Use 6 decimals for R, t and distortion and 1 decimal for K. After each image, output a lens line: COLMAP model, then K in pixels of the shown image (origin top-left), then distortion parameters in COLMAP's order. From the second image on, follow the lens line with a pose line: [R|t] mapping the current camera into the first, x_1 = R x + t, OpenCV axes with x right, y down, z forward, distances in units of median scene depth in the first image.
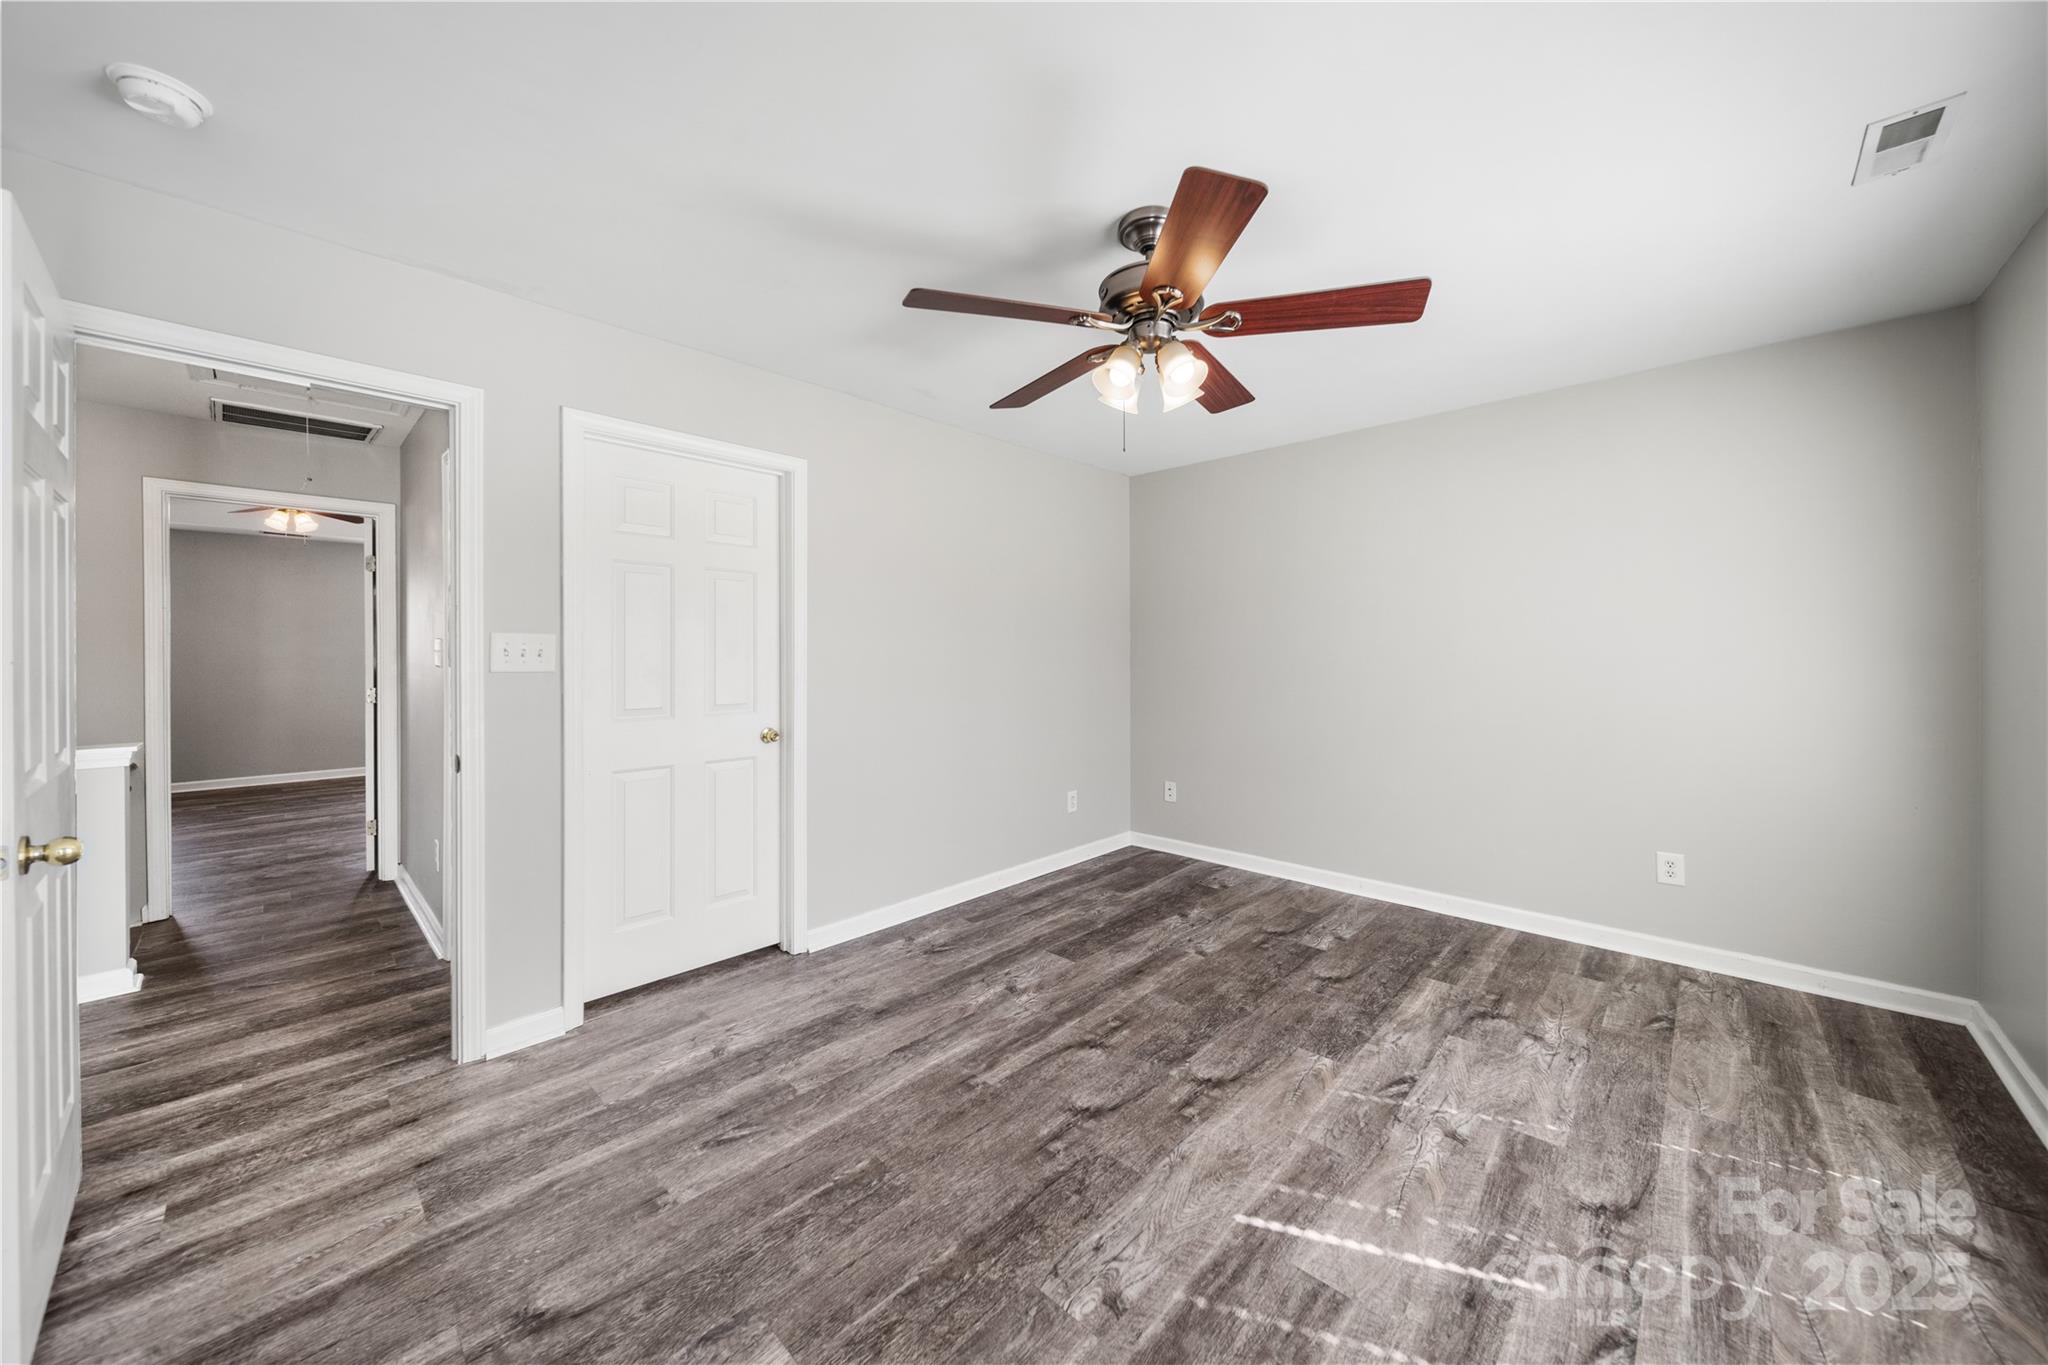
lens RADIAL K [[711.2, 0, 1033.1], [0, 711.2, 643.7], [0, 0, 1]] dist [-0.000759, -0.001128]
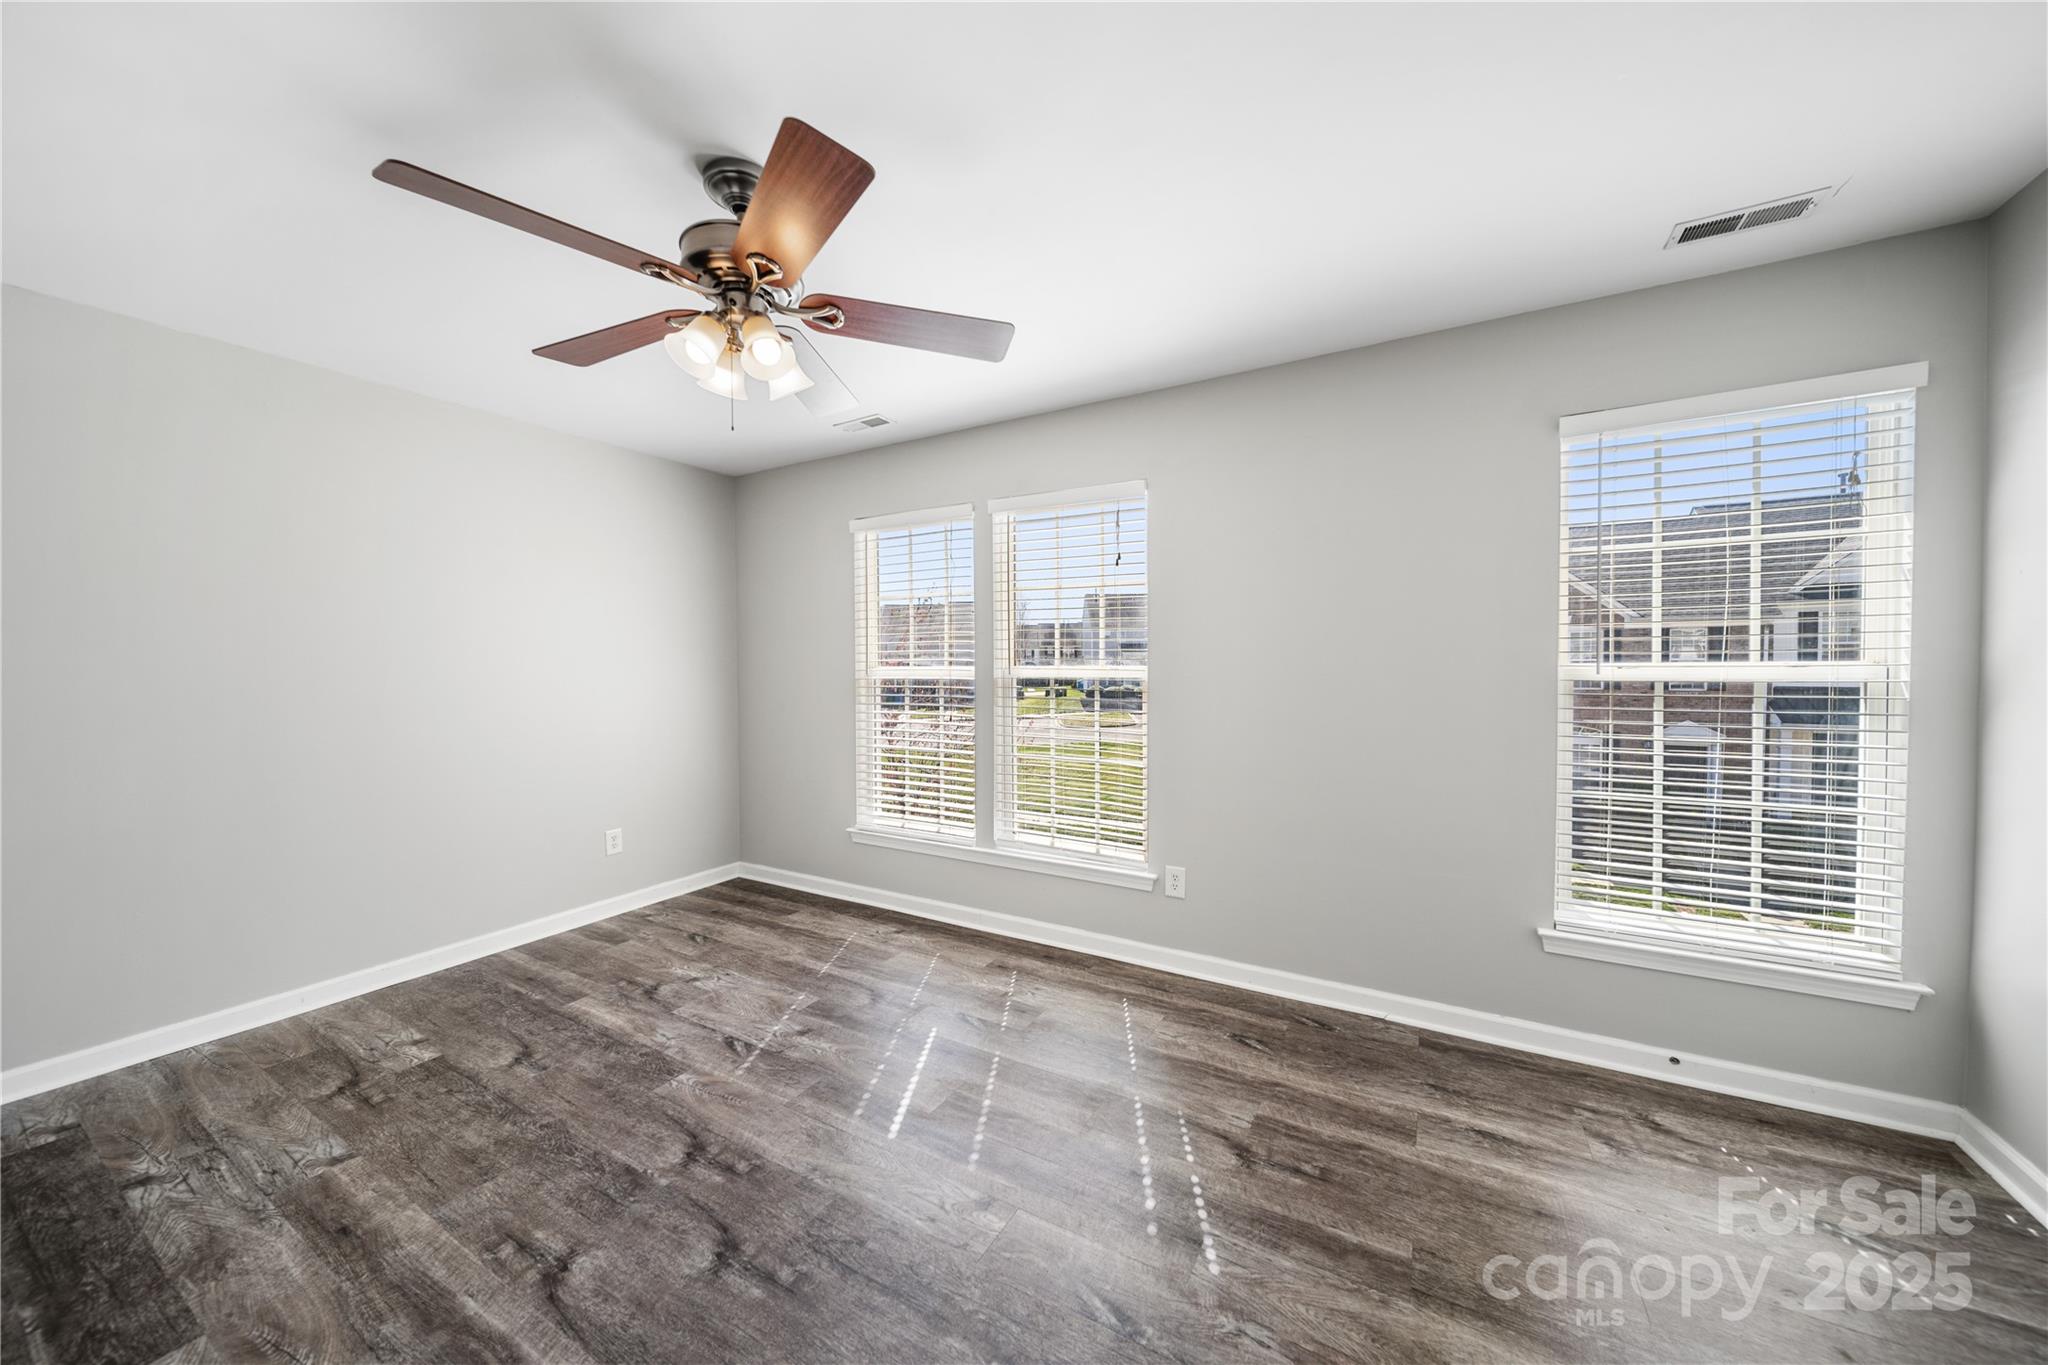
lens RADIAL K [[711.2, 0, 1025.7], [0, 711.2, 676.9], [0, 0, 1]] dist [-0.000759, -0.001128]
pose [[-0.220343, -0.012737, 0.975339, -0.614954], [-0.003386, 0.999919, 0.012293, 0.003582], [-0.975417, -0.000593, -0.220368, 0.683216]]
